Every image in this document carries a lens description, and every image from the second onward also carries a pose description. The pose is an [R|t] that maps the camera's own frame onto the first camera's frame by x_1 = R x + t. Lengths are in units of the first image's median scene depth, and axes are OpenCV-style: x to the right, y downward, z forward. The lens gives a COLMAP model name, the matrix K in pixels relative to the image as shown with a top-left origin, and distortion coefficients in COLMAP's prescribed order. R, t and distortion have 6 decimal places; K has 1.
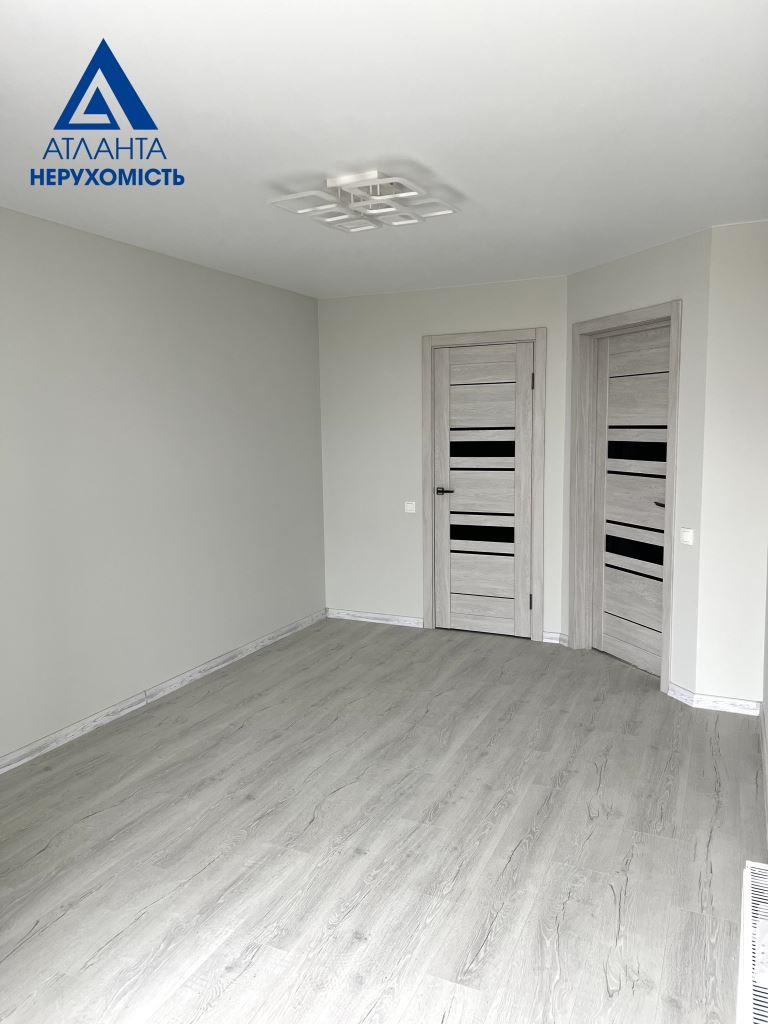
lens RADIAL K [[763.6, 0, 382.7], [0, 763.6, 512.1], [0, 0, 1]] dist [0.046105, -0.039068]
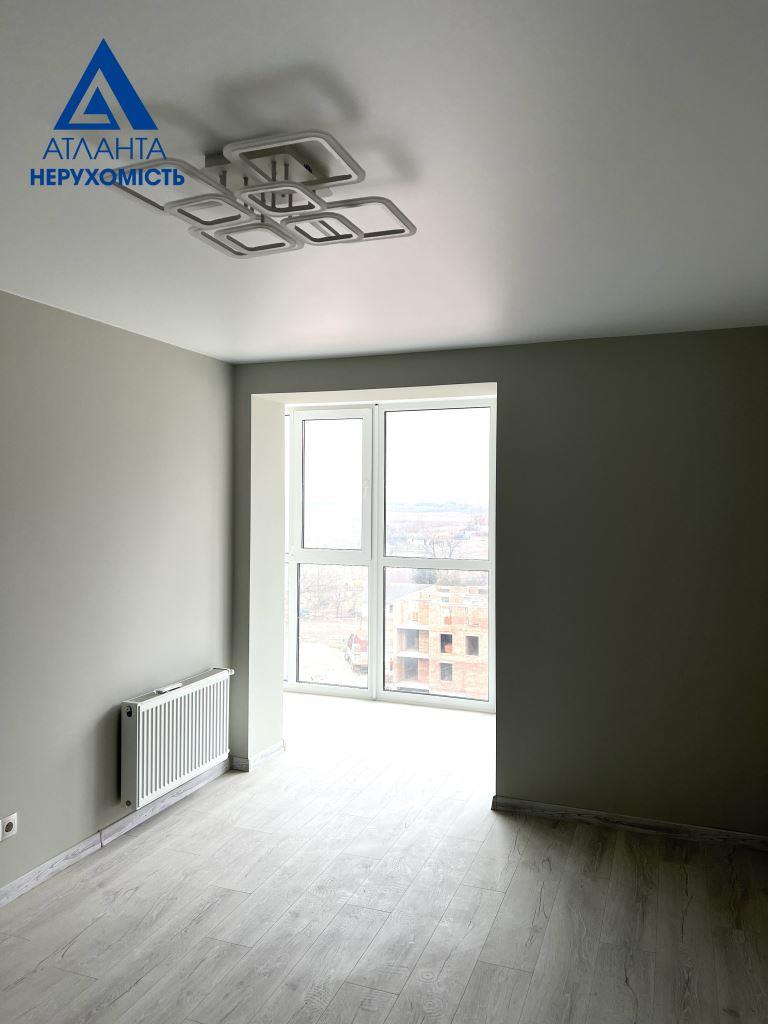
lens RADIAL K [[763.6, 0, 384.1], [0, 763.6, 510.4], [0, 0, 1]] dist [0.046105, -0.039068]
pose [[-0.997515, 0.008481, -0.069947, -0.091674], [-0.000610, 0.991653, 0.128933, -0.297342], [0.070457, 0.128656, -0.989183, 2.114352]]
